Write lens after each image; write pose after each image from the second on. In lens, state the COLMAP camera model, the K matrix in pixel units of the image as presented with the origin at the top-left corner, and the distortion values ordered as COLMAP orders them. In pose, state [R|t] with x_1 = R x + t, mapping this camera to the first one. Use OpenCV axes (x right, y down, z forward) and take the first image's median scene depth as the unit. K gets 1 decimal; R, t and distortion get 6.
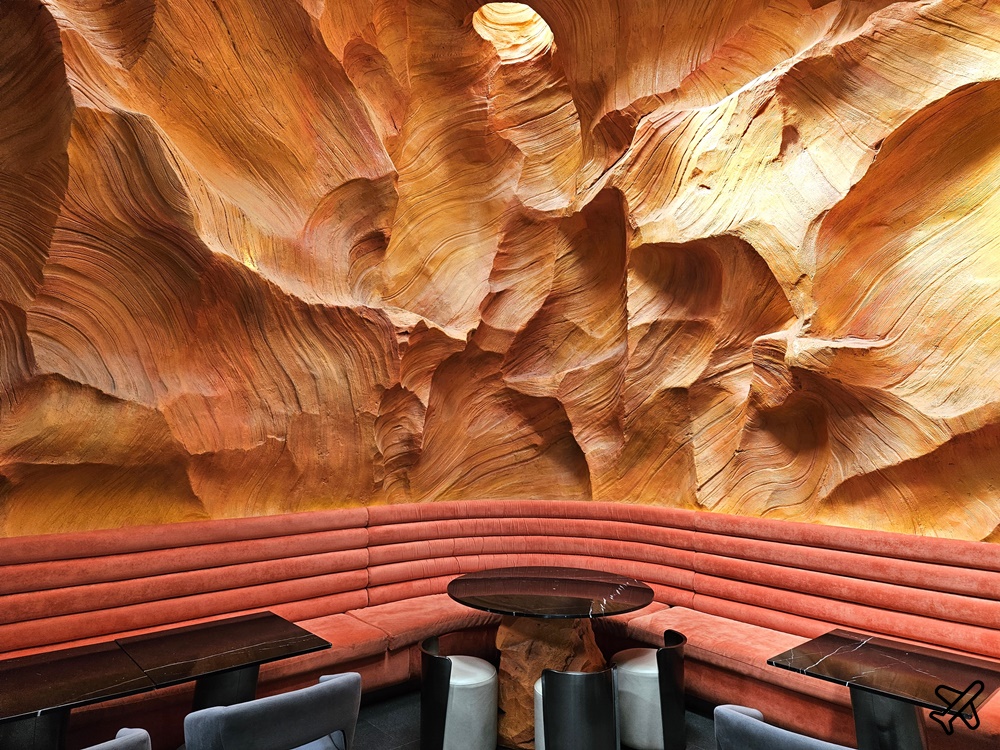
lens RADIAL K [[669.2, 0, 507.6], [0, 669.2, 382.4], [0, 0, 1]] dist [0.046970, -0.033515]
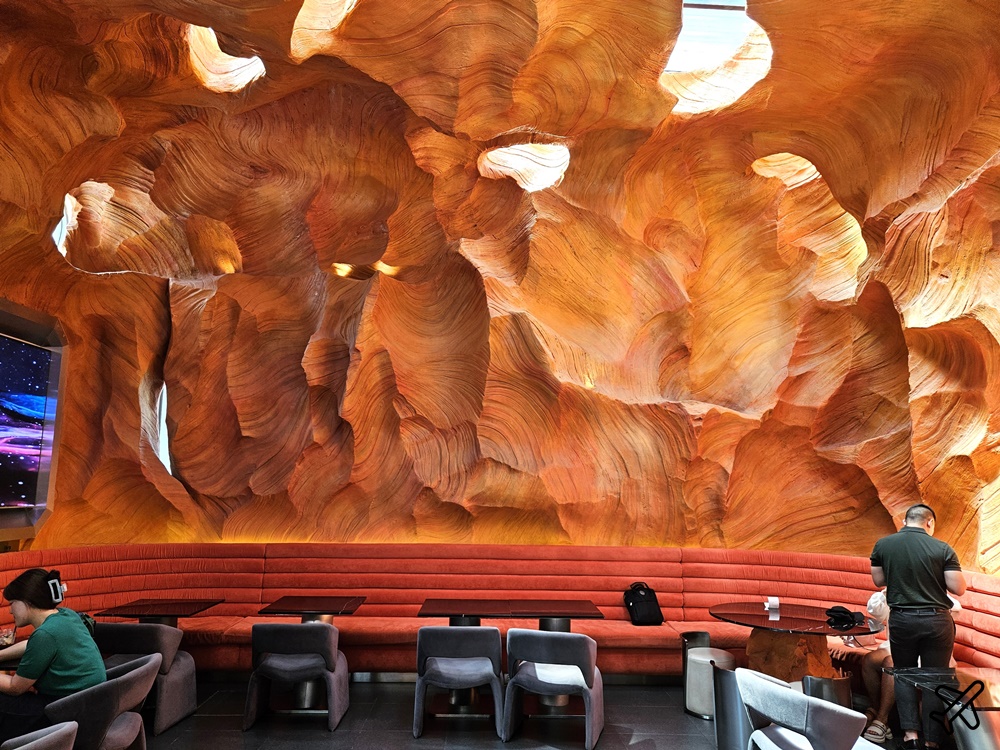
lens RADIAL K [[669.2, 0, 494.9], [0, 669.2, 398.0], [0, 0, 1]] dist [0.046970, -0.033515]
pose [[0.770761, -0.074675, -0.632733, 0.395823], [0.032246, 0.996407, -0.078315, -0.023473], [0.636308, 0.039959, 0.770399, -0.315030]]
